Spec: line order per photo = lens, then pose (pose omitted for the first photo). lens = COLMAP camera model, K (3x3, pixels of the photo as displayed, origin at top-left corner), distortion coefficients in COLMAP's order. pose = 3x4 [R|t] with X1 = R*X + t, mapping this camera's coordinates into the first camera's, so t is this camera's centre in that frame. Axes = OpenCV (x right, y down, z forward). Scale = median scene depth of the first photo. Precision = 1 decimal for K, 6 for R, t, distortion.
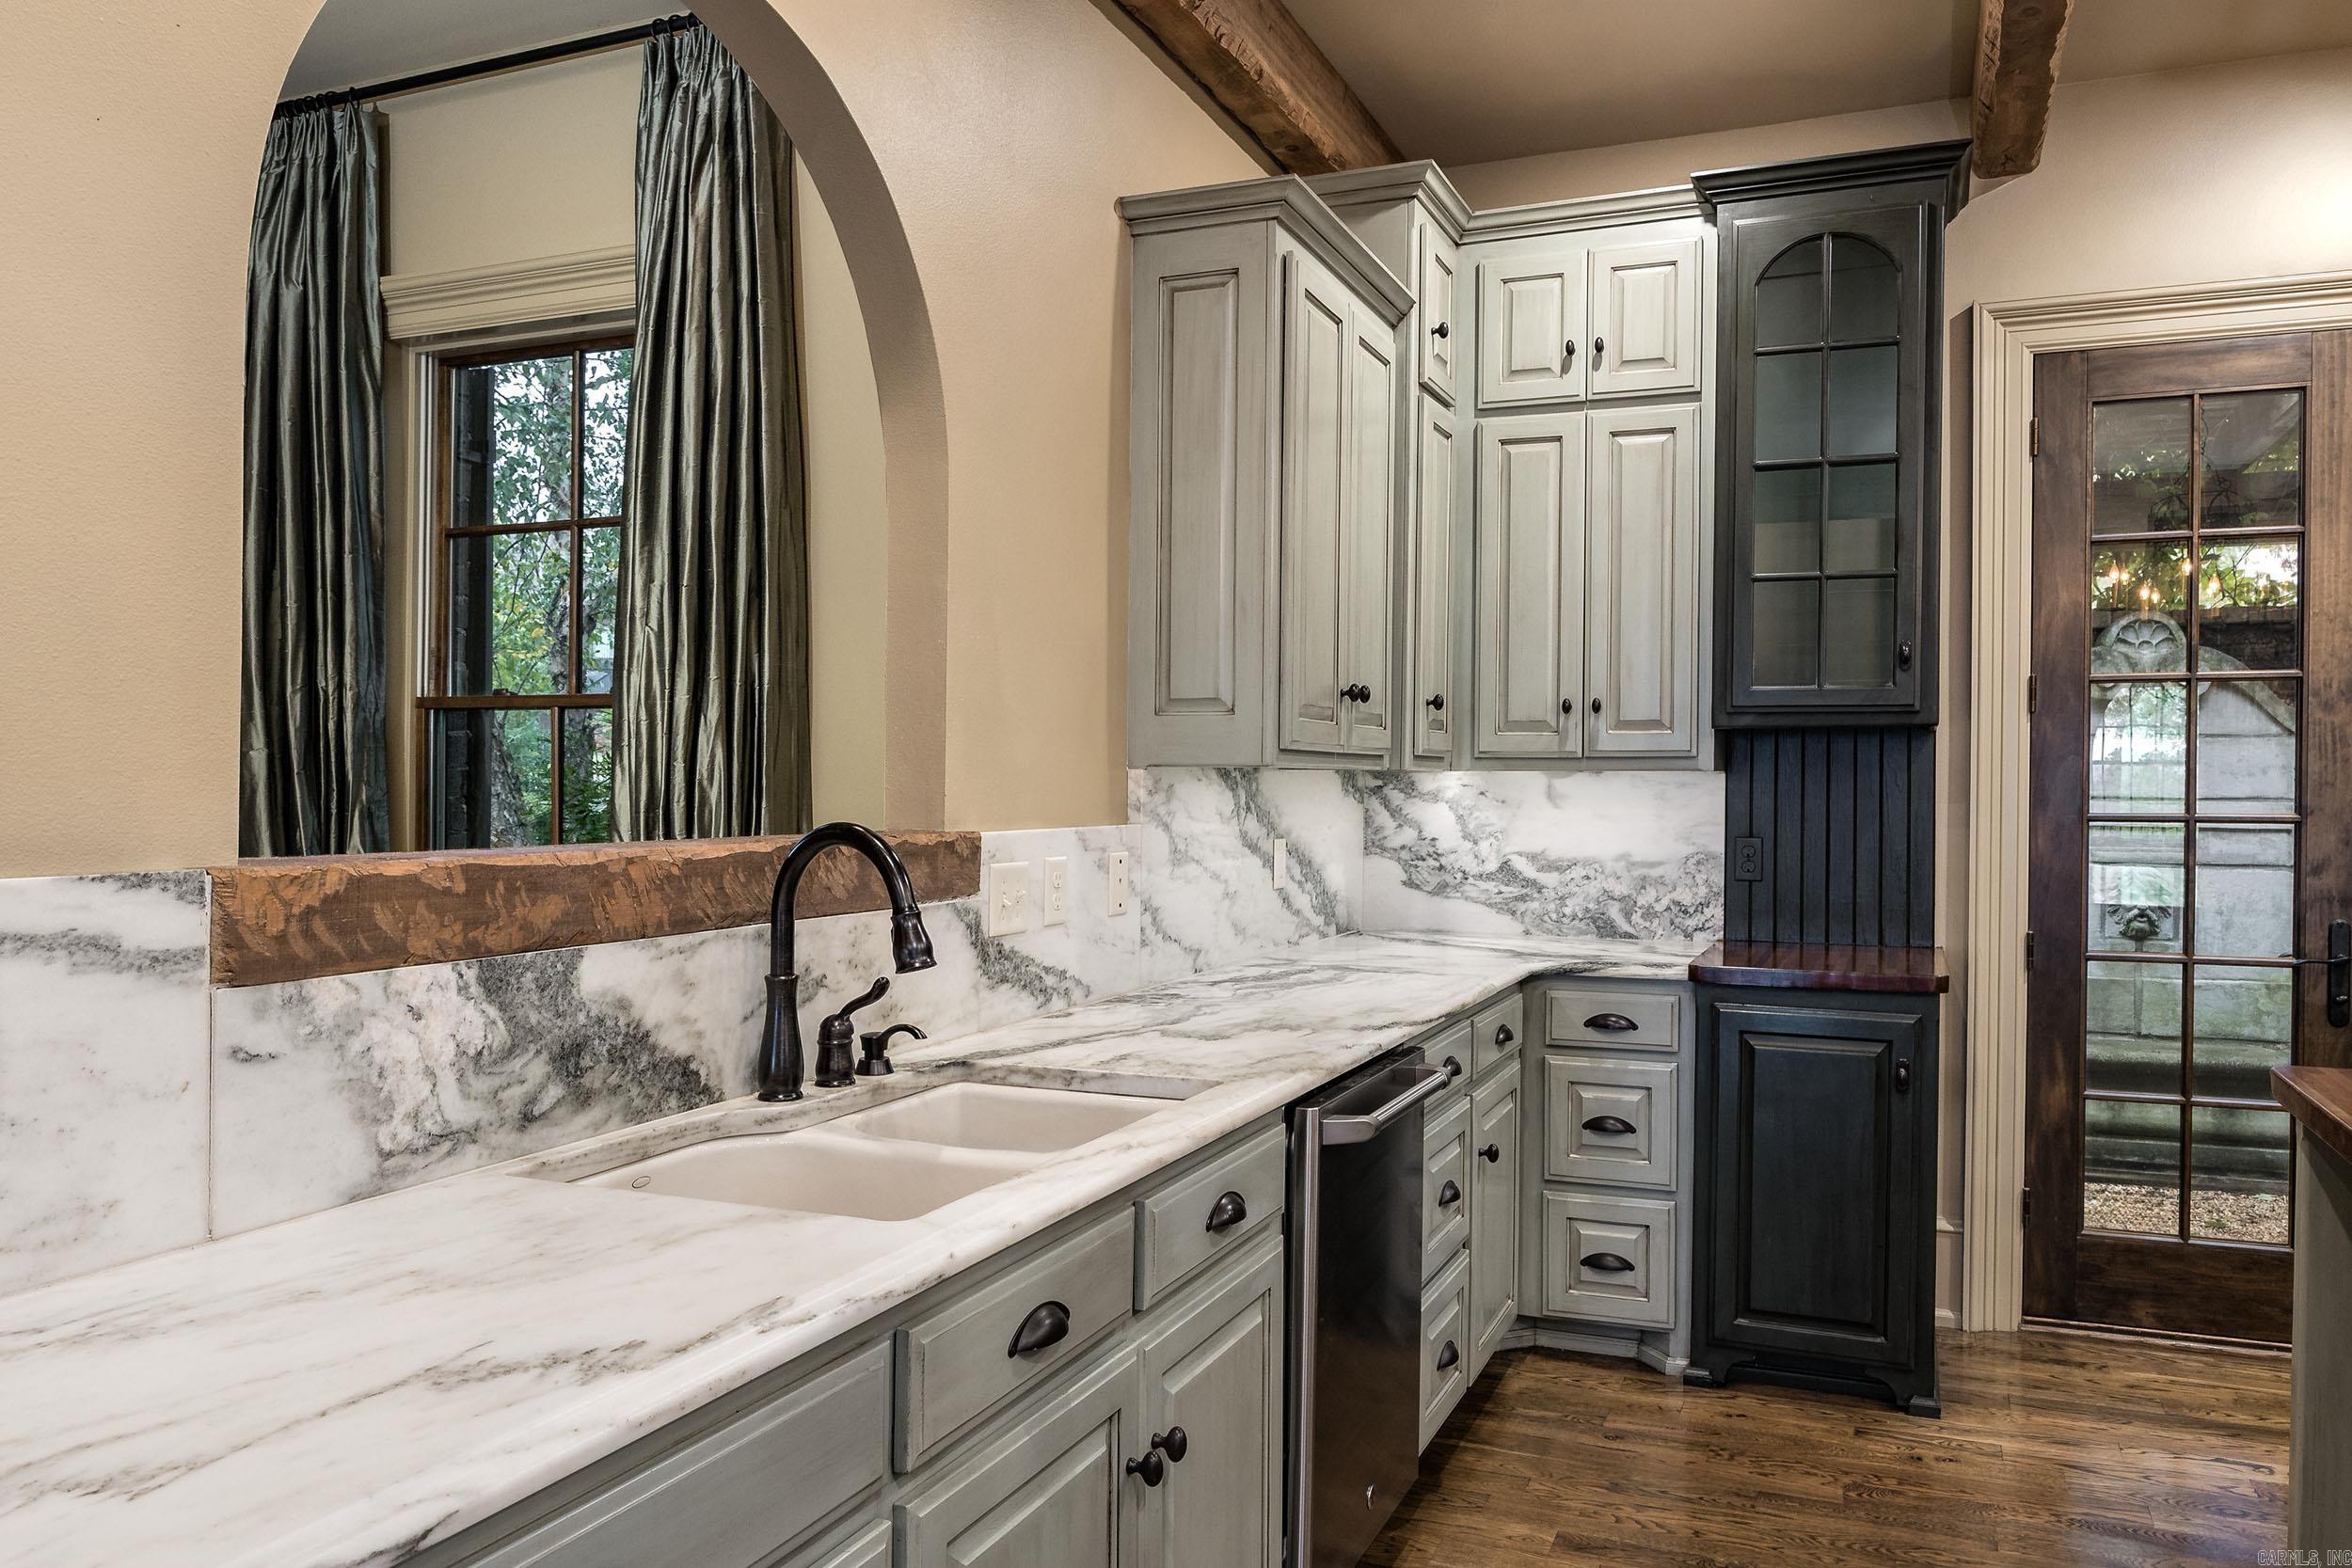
lens RADIAL K [[1521.4, 0, 1176.0], [0, 1521.4, 784.0], [0, 0, 1]] dist [-0.002376, -0.000401]
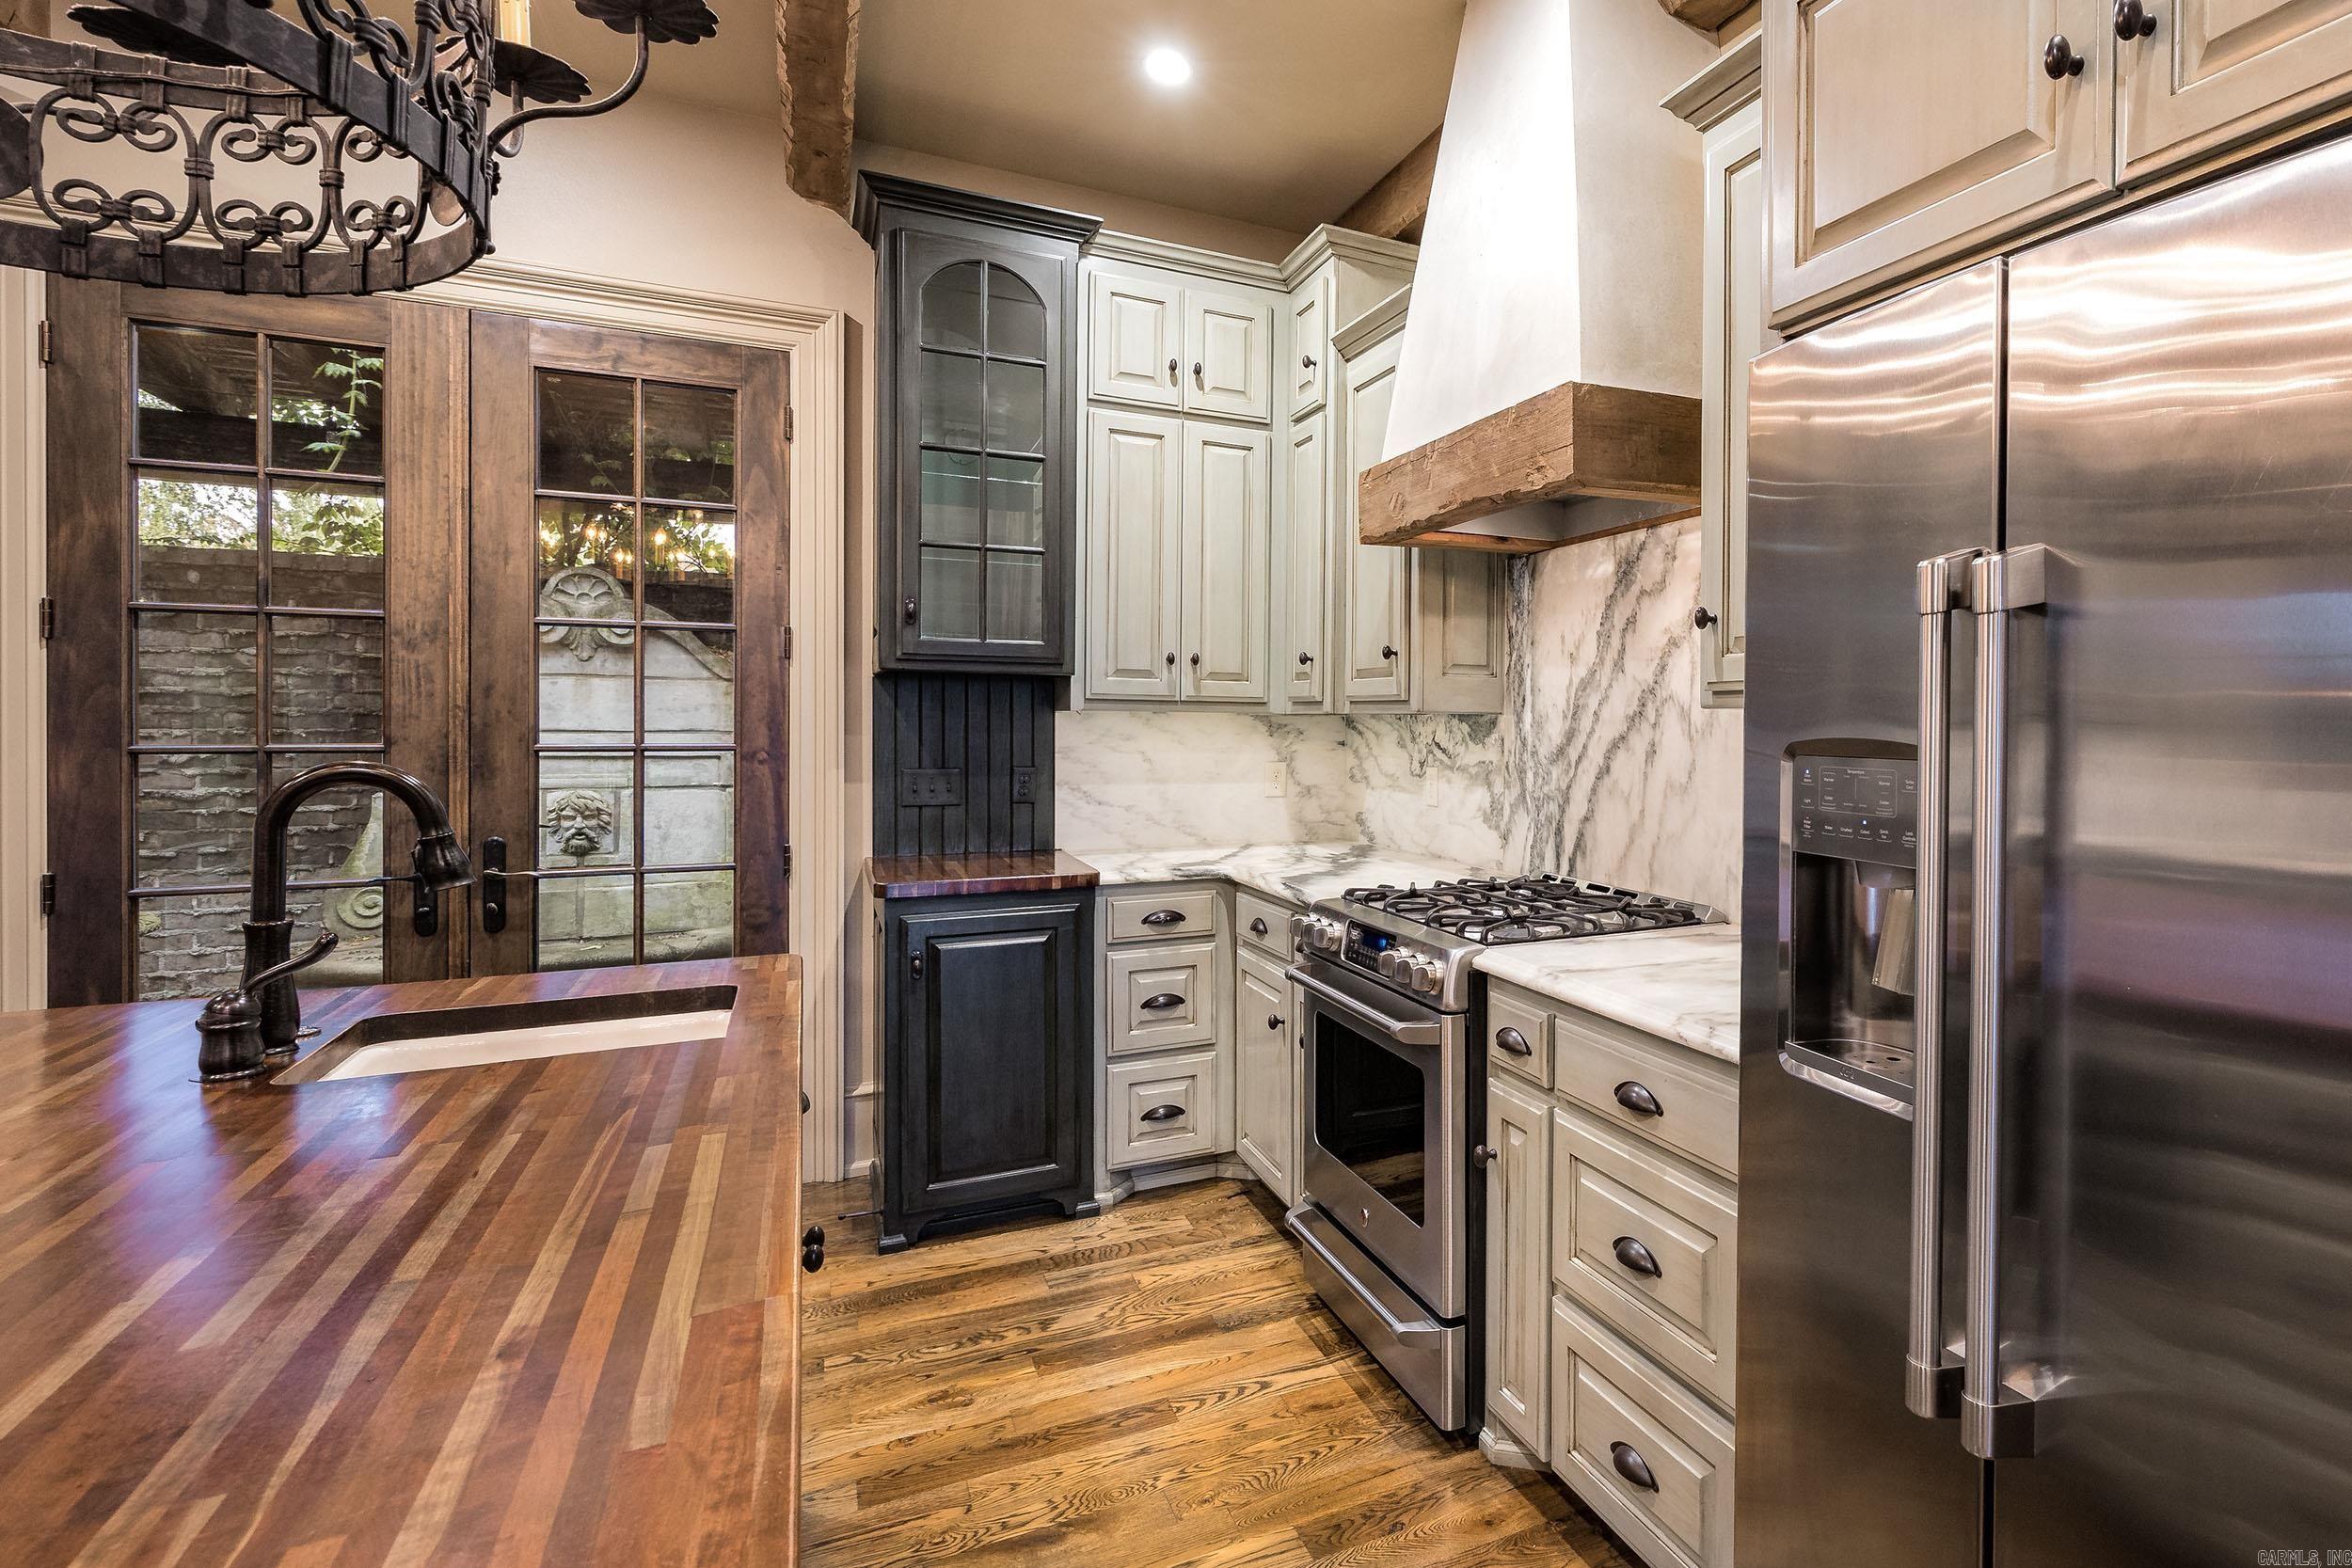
lens RADIAL K [[1283.3, 0, 1361.0], [0, 1283.3, 741.0], [0, 0, 1]] dist [0.000415, 0.000380]
pose [[0.660398, -0.011260, 0.750831, 0.557303], [-0.000155, 0.999886, 0.015131, 0.004018], [-0.750916, -0.010109, 0.660321, -0.137905]]
